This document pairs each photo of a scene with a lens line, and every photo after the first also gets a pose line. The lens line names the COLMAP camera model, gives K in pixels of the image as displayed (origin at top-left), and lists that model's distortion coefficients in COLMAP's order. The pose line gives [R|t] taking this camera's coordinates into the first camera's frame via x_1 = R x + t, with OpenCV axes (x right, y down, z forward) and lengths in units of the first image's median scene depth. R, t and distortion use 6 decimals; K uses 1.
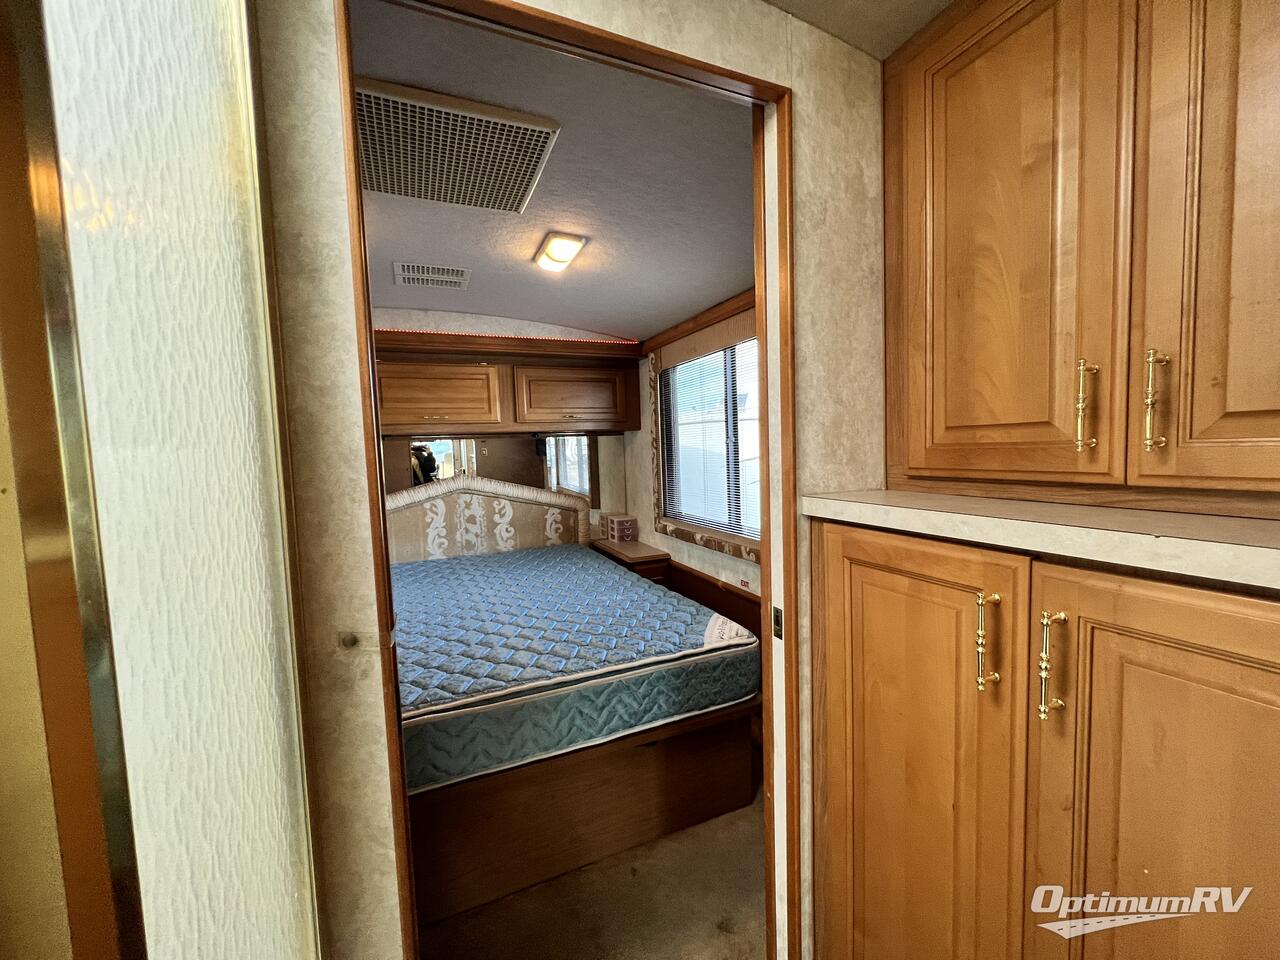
lens RADIAL K [[516.9, 0, 641.7], [0, 516.9, 481.3], [0, 0, 1]] dist [-0.000088, 0.000299]
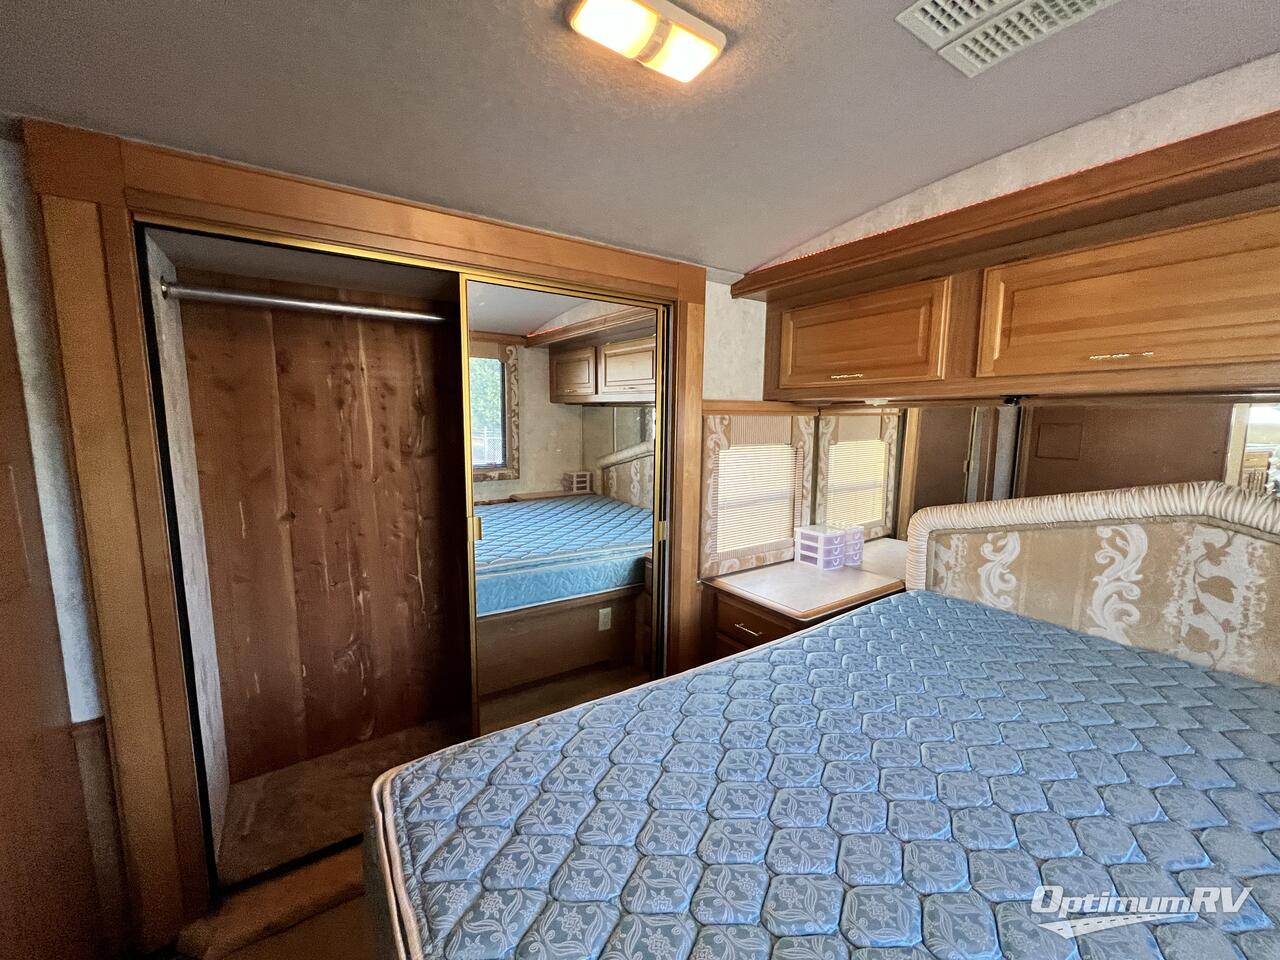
lens RADIAL K [[516.9, 0, 644.4], [0, 516.9, 483.1], [0, 0, 1]] dist [-0.000088, 0.000299]
pose [[0.175285, 0.162246, -0.971057, -0.002471], [-0.077816, 0.985525, 0.150617, -0.042514], [0.981438, 0.049163, 0.185373, 0.443576]]
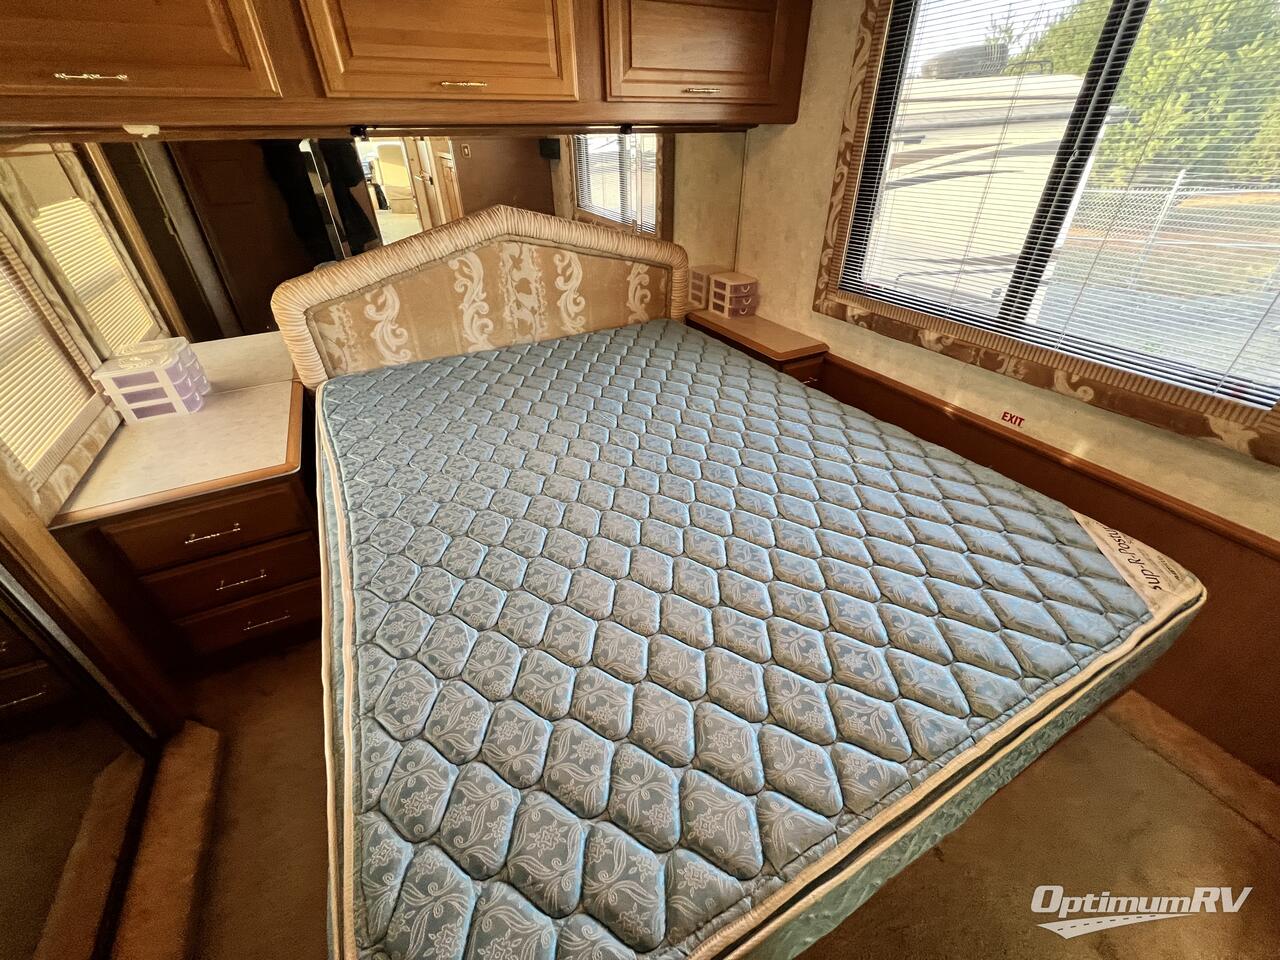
lens RADIAL K [[516.9, 0, 641.8], [0, 516.9, 478.1], [0, 0, 1]] dist [-0.000088, 0.000299]
pose [[0.997502, -0.017363, 0.068467, -0.236315], [-0.018494, 0.871306, 0.490391, -0.035875], [-0.068170, -0.490432, 0.868809, 0.325690]]
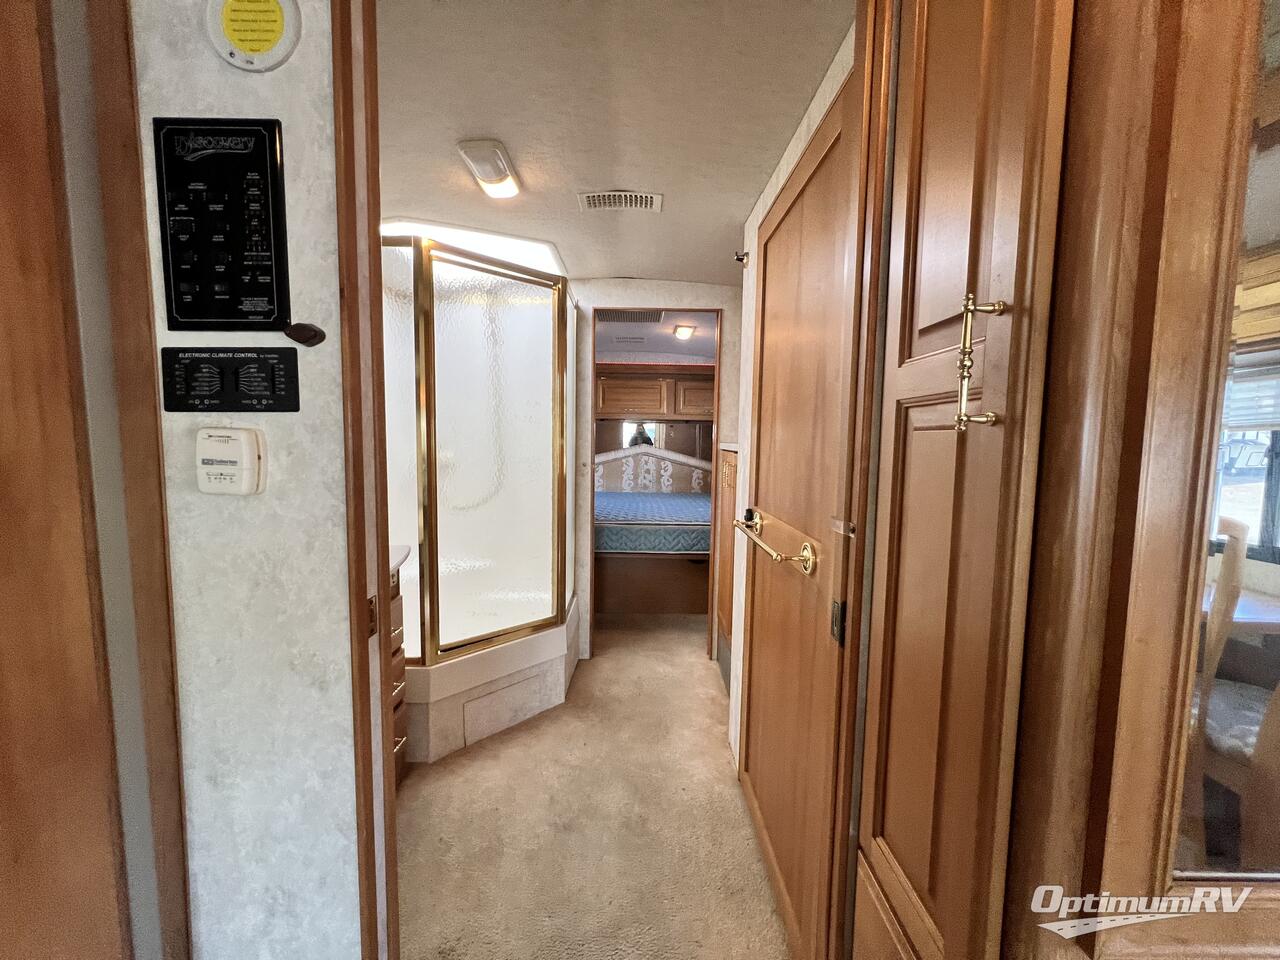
lens RADIAL K [[511.3, 0, 640.4], [0, 511.3, 474.6], [0, 0, 1]] dist [-0.000374, -0.000260]
pose [[0.916691, 0.077061, -0.392097, 0.303087], [-0.074917, 0.996973, 0.020790, 0.052924], [0.392512, 0.010317, 0.919689, -0.538833]]
